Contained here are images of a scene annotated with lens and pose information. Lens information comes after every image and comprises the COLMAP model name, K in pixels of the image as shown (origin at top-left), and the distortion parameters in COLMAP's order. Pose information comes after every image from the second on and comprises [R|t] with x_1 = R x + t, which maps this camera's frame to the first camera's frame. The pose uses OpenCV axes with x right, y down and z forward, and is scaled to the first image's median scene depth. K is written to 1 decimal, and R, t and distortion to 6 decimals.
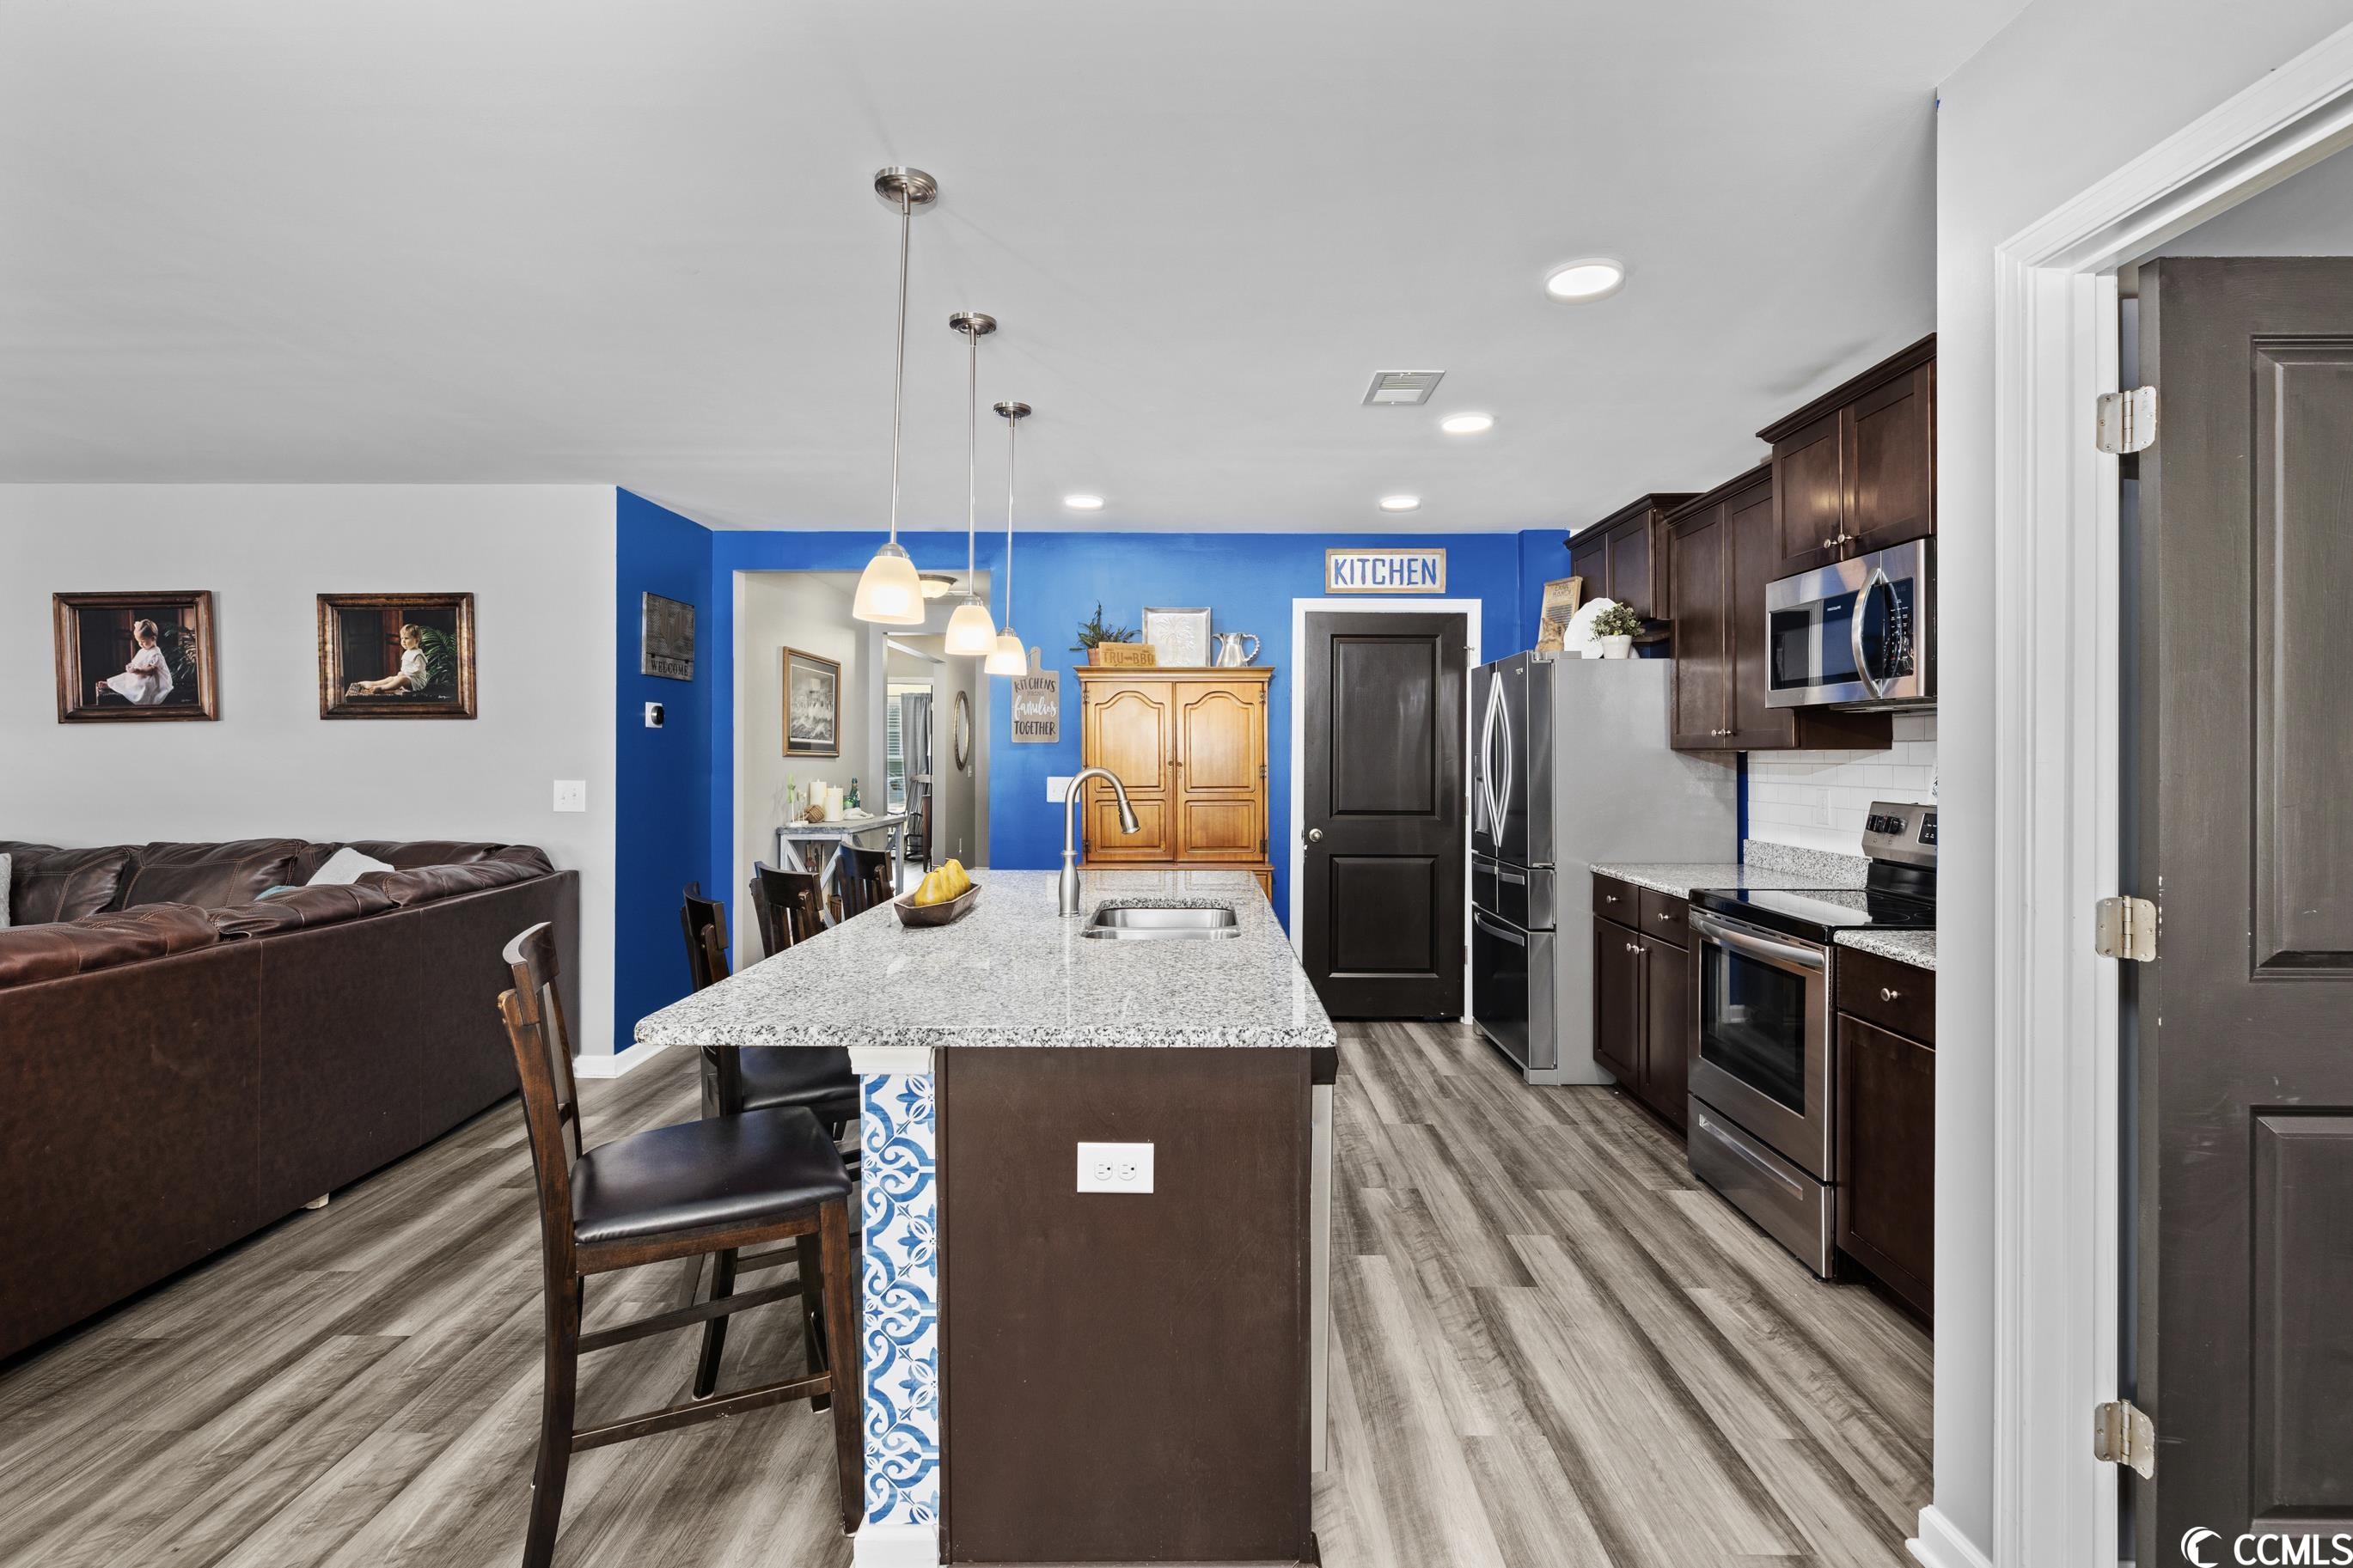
lens RADIAL K [[1096.1, 0, 1183.7], [0, 1096.1, 754.2], [0, 0, 1]] dist [-0.004312, -0.000189]
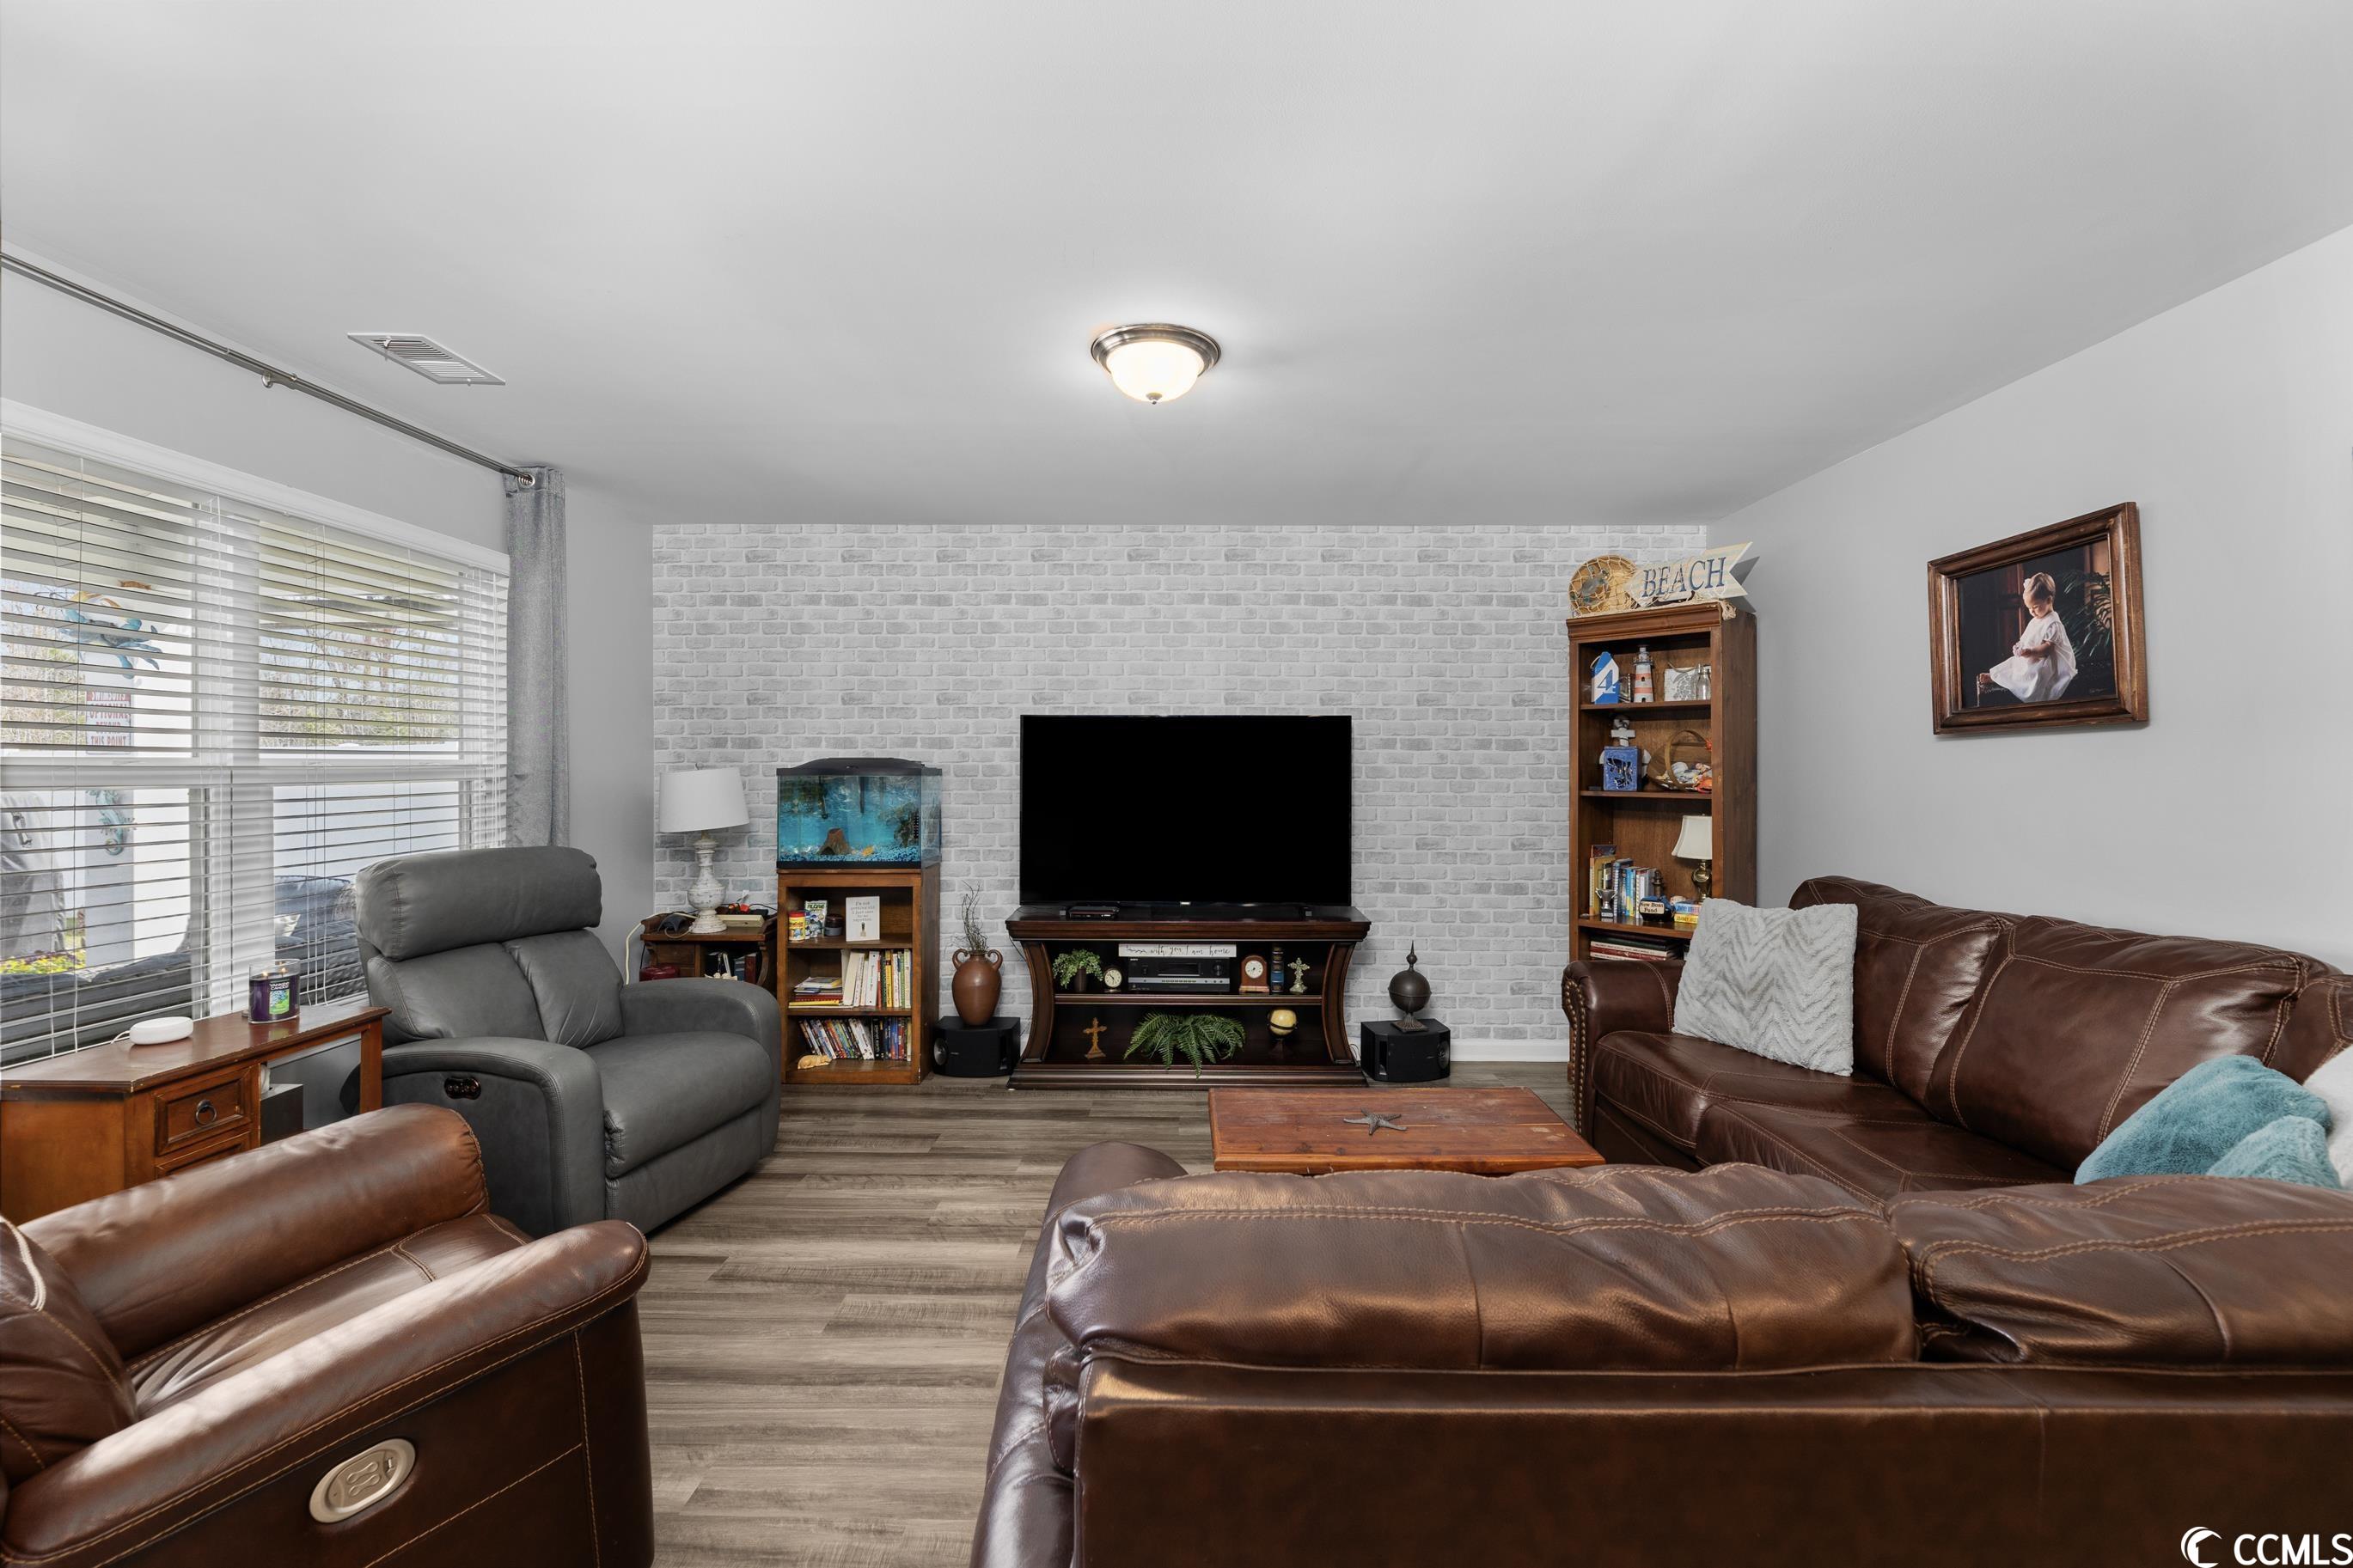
lens RADIAL K [[954.0, 0, 1185.3], [0, 954.0, 763.4], [0, 0, 1]] dist [-0.000614, -0.000141]
pose [[-0.009092, 0.001061, -0.999958, -0.366843], [-0.001693, 0.999998, 0.001076, -0.007545], [0.999957, 0.001702, -0.009090, 0.487481]]
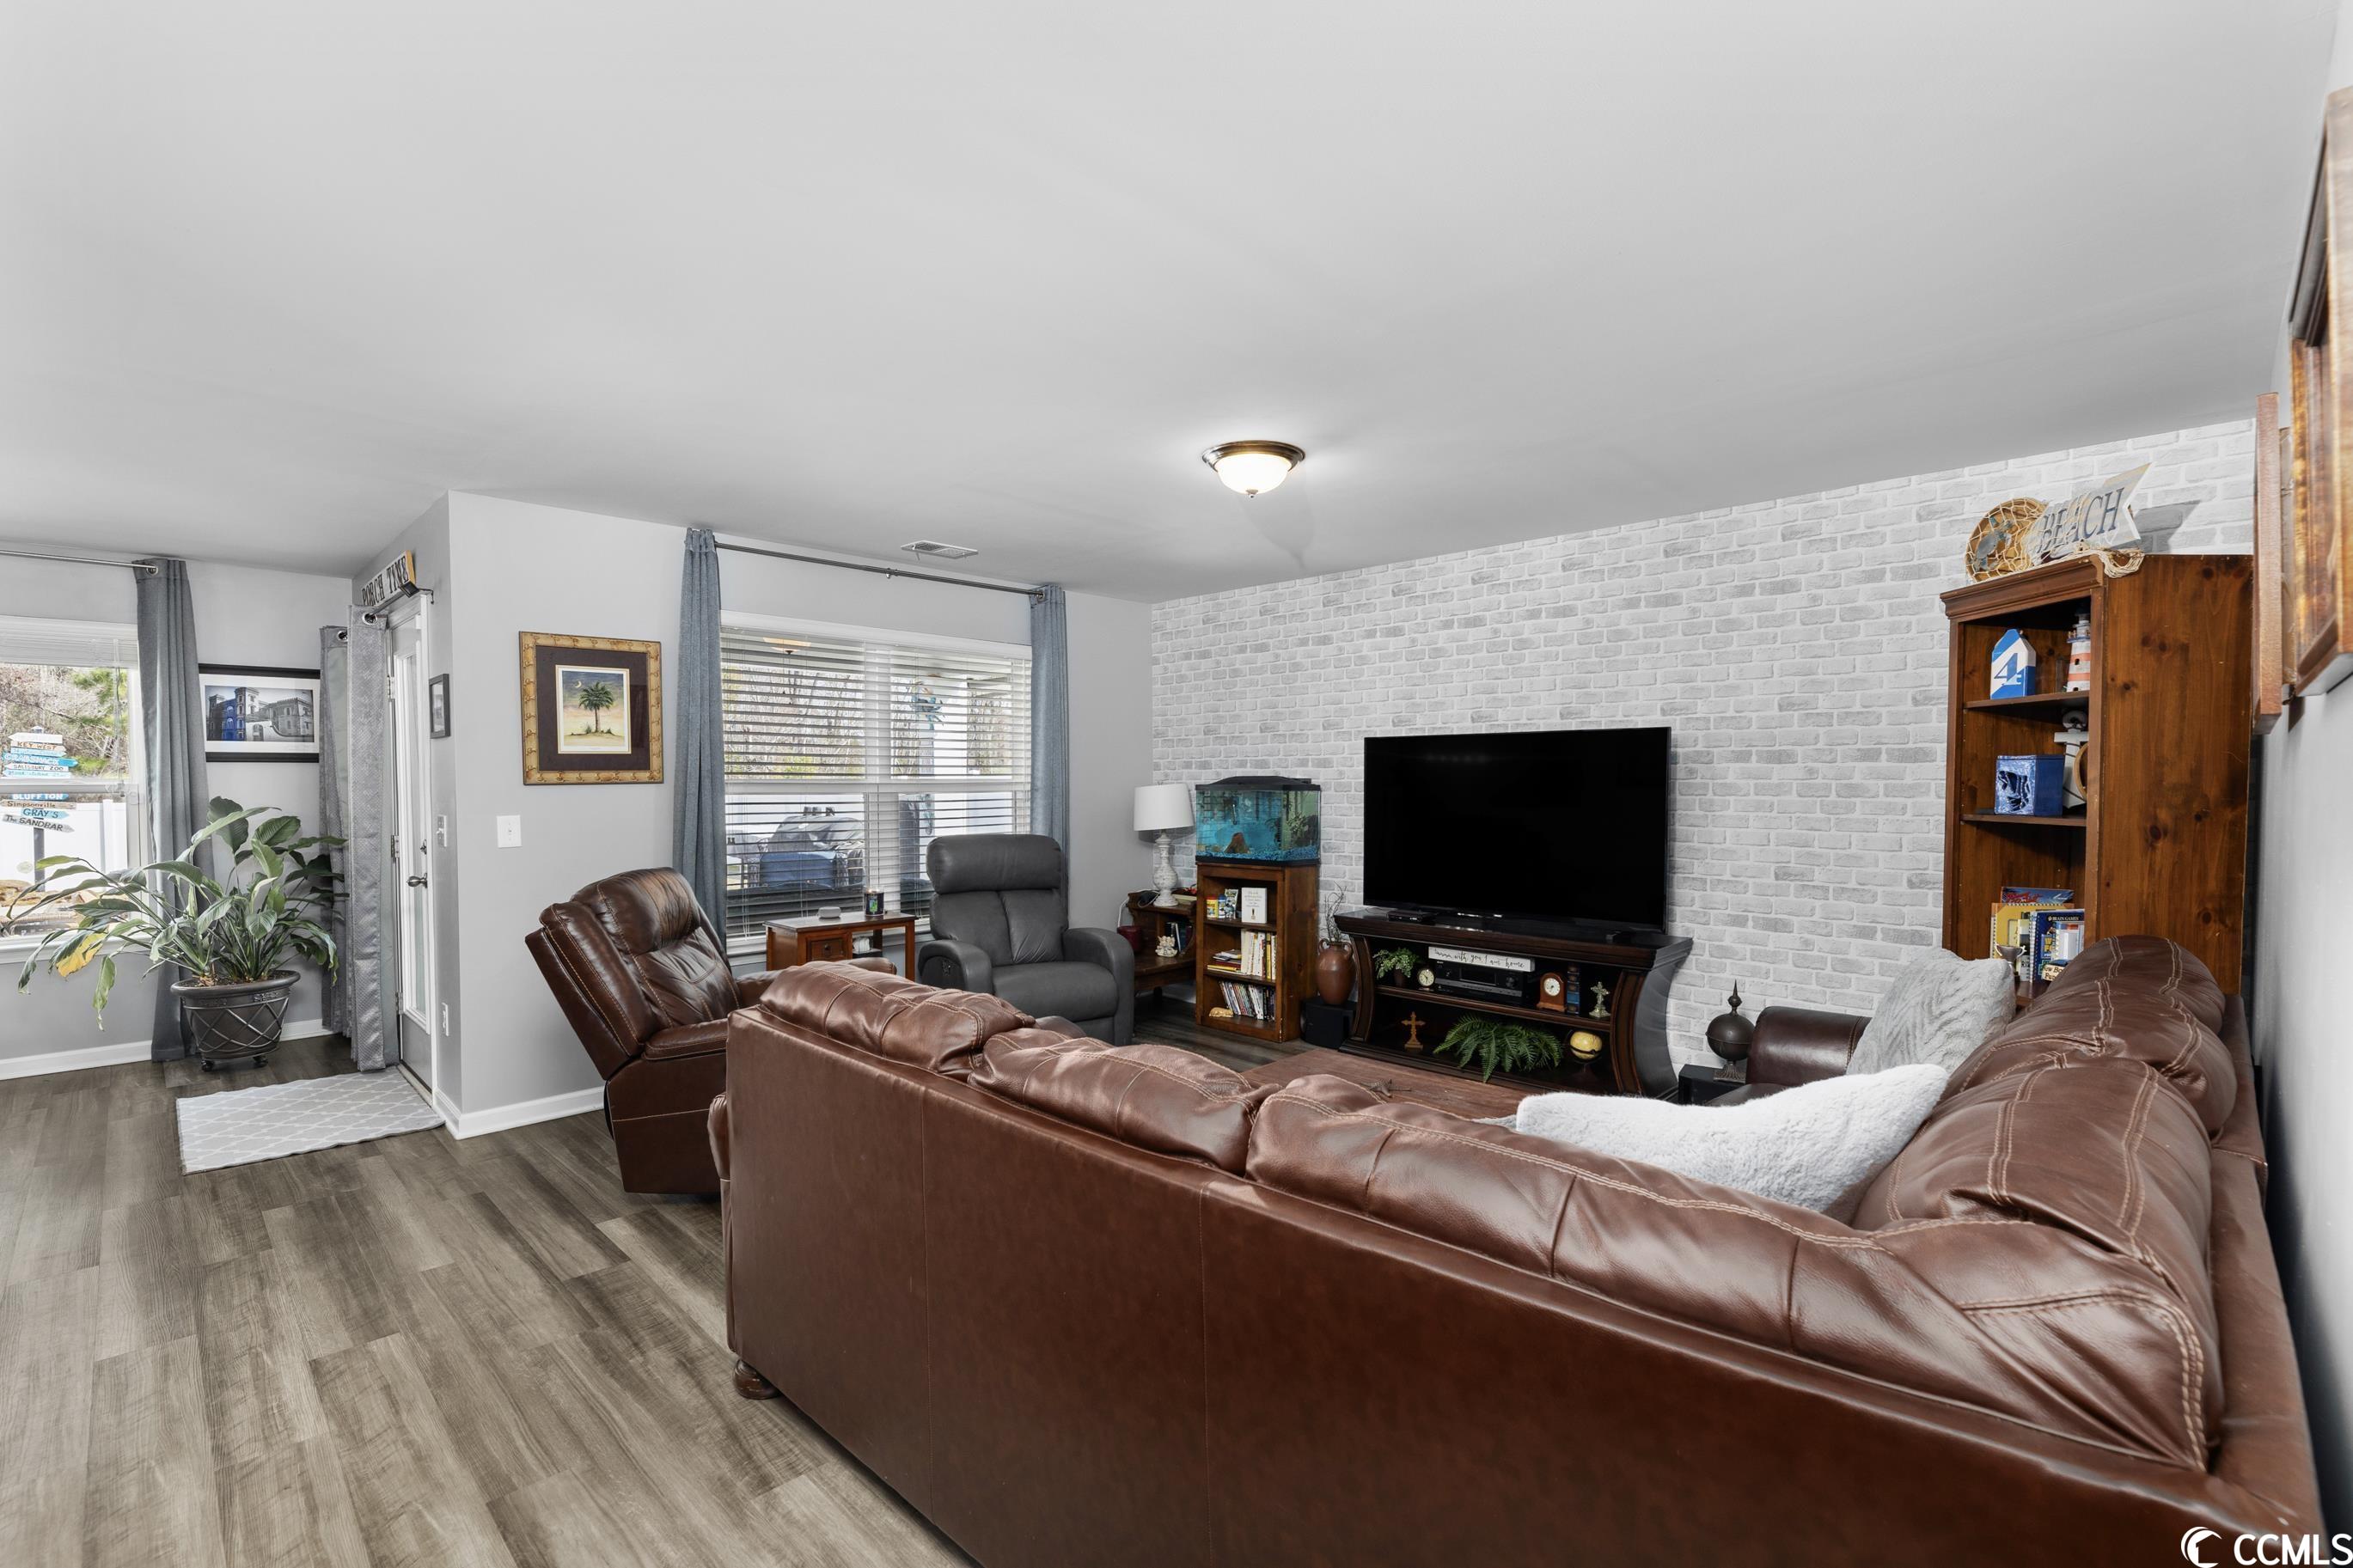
lens RADIAL K [[1052.8, 0, 1180.9], [0, 1052.8, 799.2], [0, 0, 1]] dist [0.000639, 0.000095]
pose [[-0.703271, 0.014689, -0.710770, -0.325730], [0.001719, 0.999819, 0.018962, -0.007367], [0.710920, 0.012113, -0.703169, 0.986322]]
